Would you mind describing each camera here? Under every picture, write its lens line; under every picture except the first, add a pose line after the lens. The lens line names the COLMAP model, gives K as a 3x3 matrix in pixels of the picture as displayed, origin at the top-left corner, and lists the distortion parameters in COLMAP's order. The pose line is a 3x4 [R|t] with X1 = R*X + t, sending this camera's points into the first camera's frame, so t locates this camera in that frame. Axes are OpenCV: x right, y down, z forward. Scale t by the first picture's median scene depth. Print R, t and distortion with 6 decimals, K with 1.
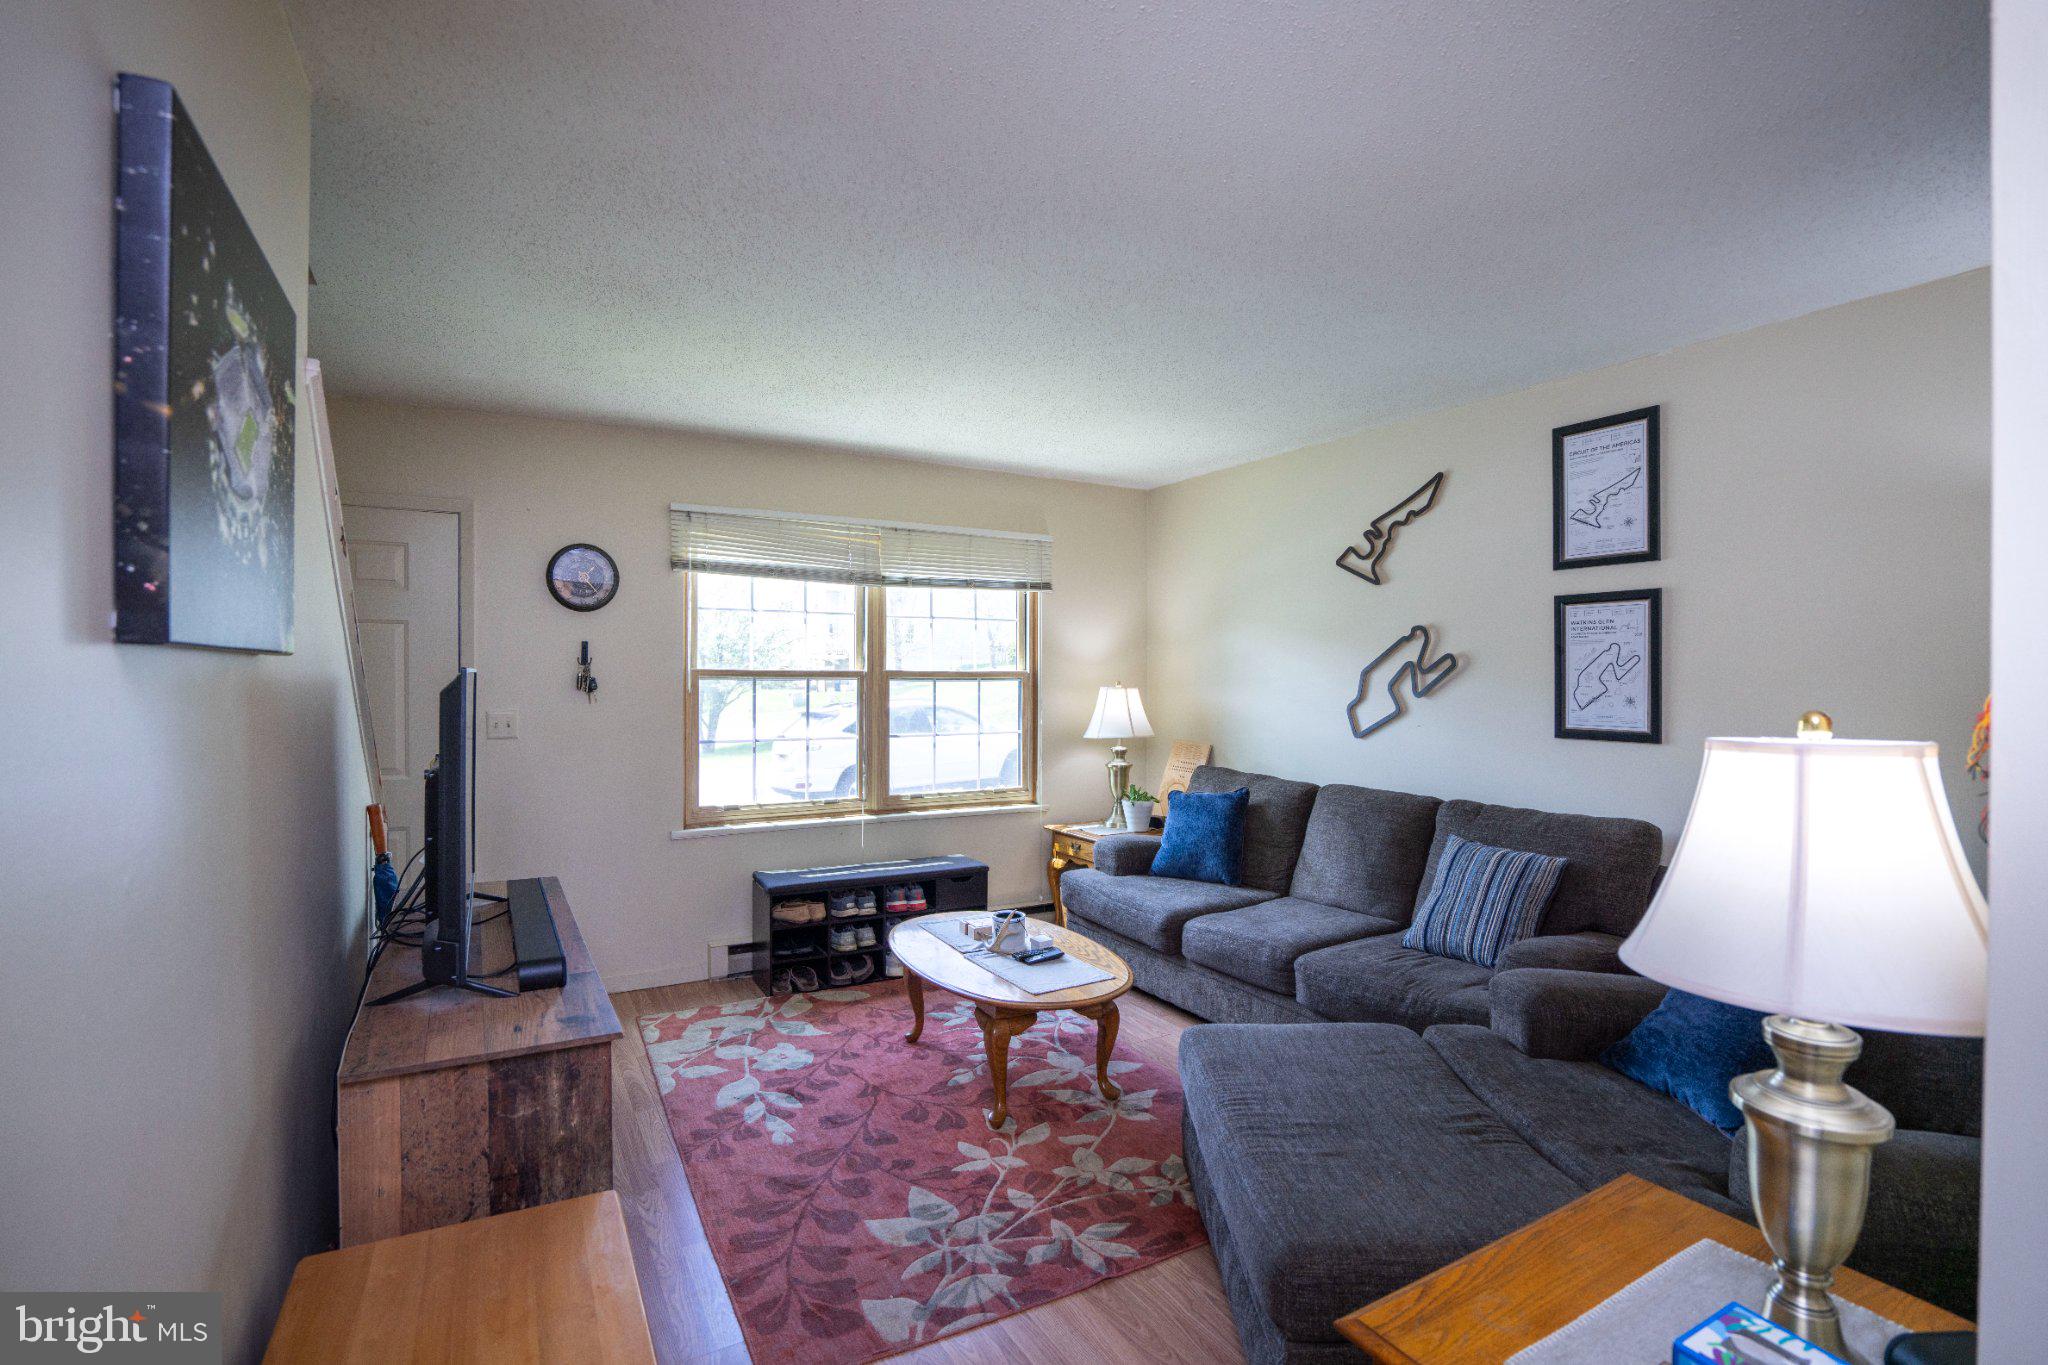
lens RADIAL K [[945.6, 0, 1019.9], [0, 945.6, 687.6], [0, 0, 1]] dist [-0.055392, 0.020562]
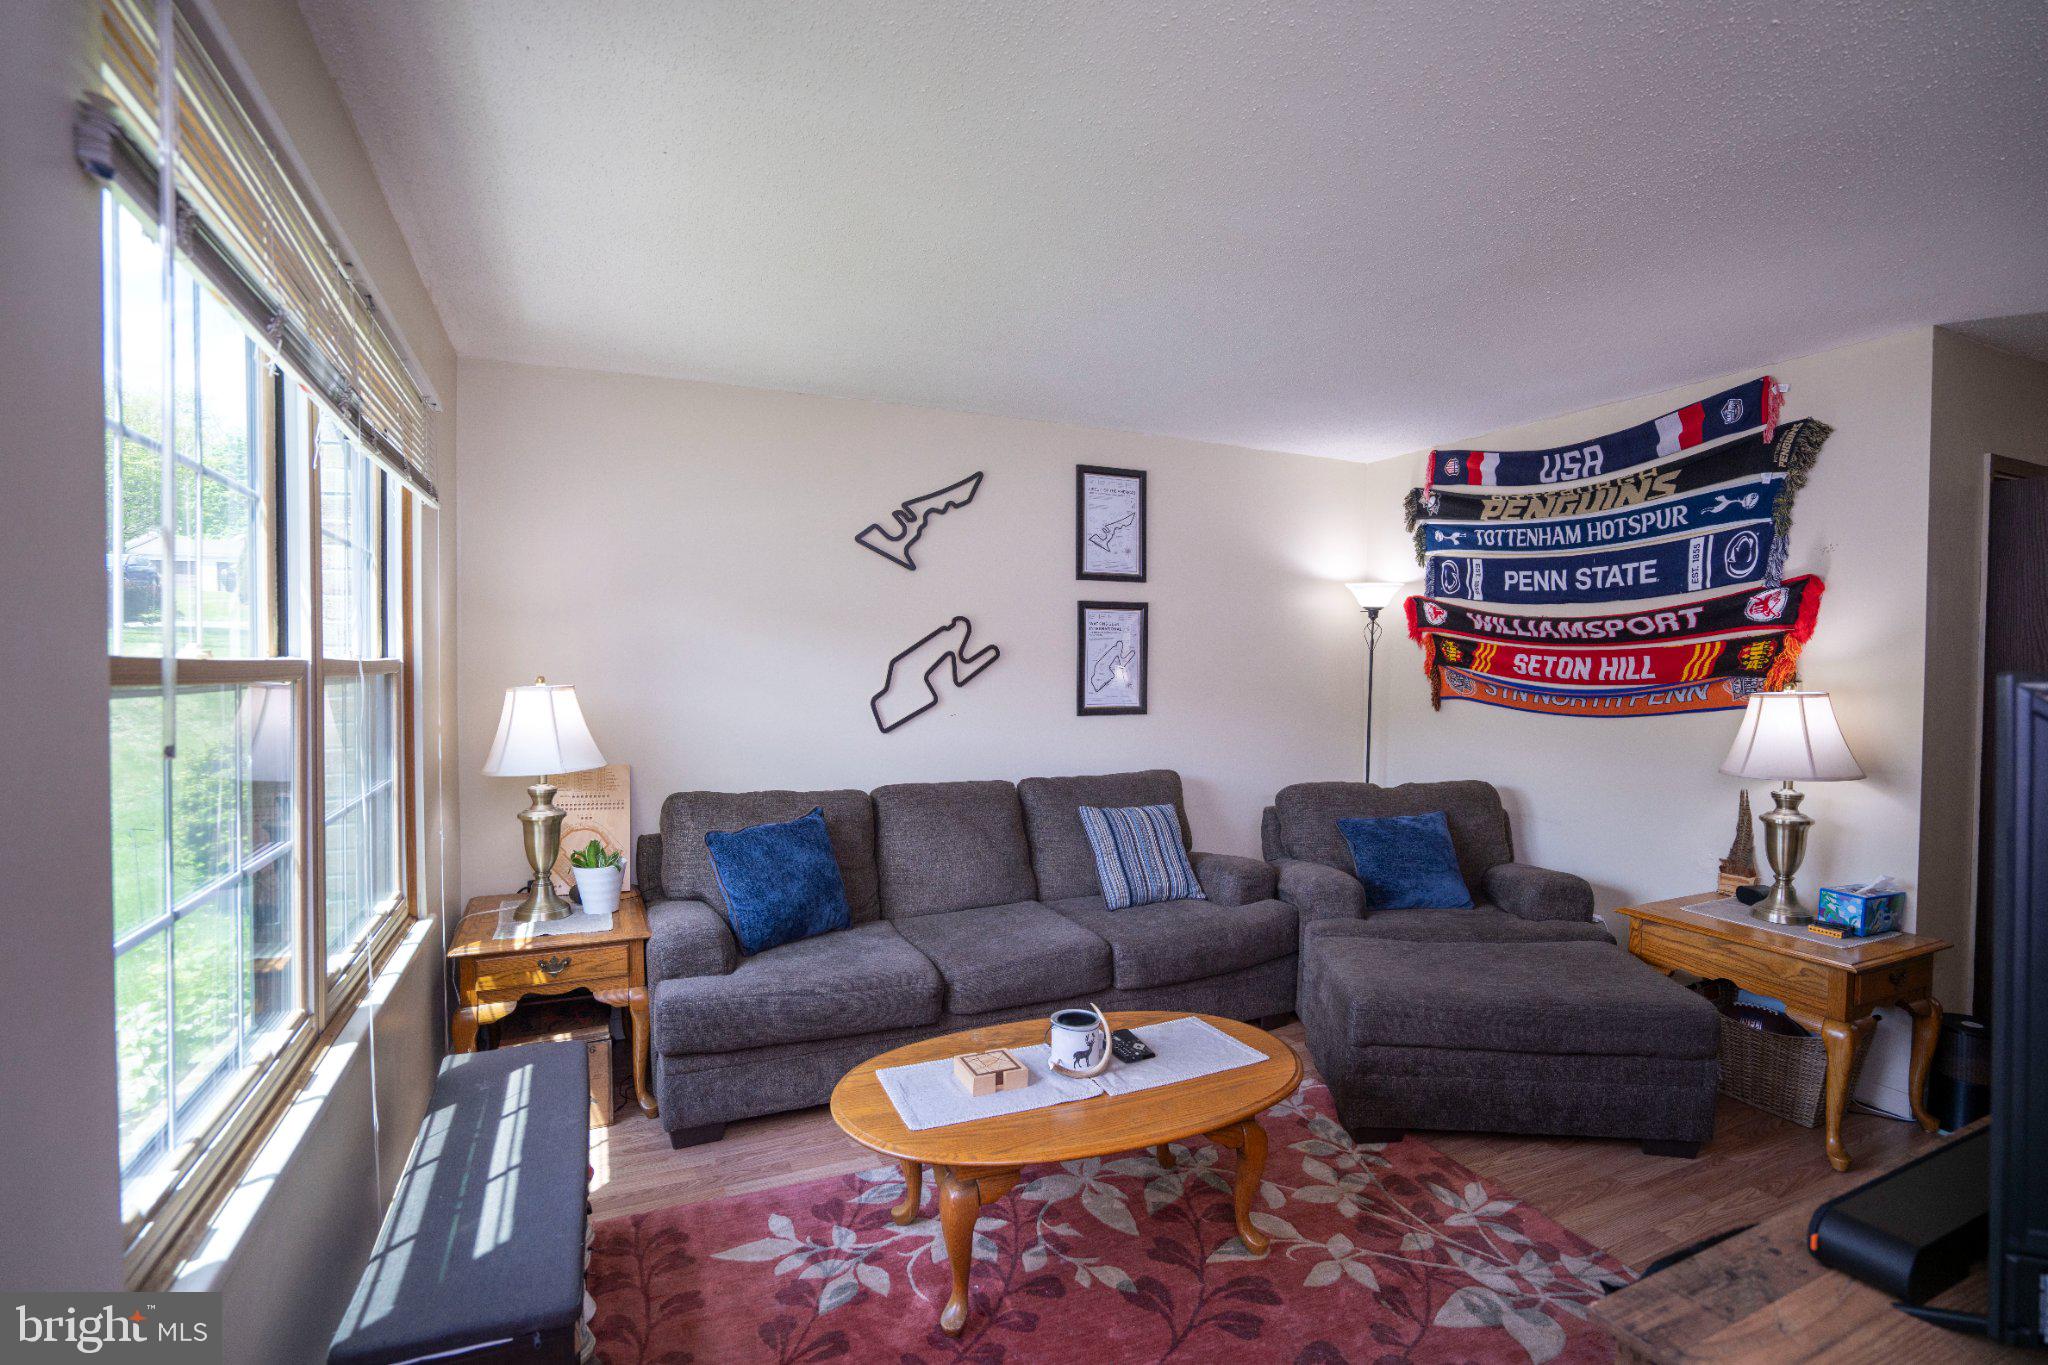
lens RADIAL K [[950.3, 0, 1019.2], [0, 950.3, 688.5], [0, 0, 1]] dist [-0.062959, 0.027589]
pose [[0.086615, -0.029197, 0.995814, -0.570353], [0.007628, 0.999561, 0.028644, -0.015790], [-0.996213, 0.005115, 0.086800, 0.806587]]
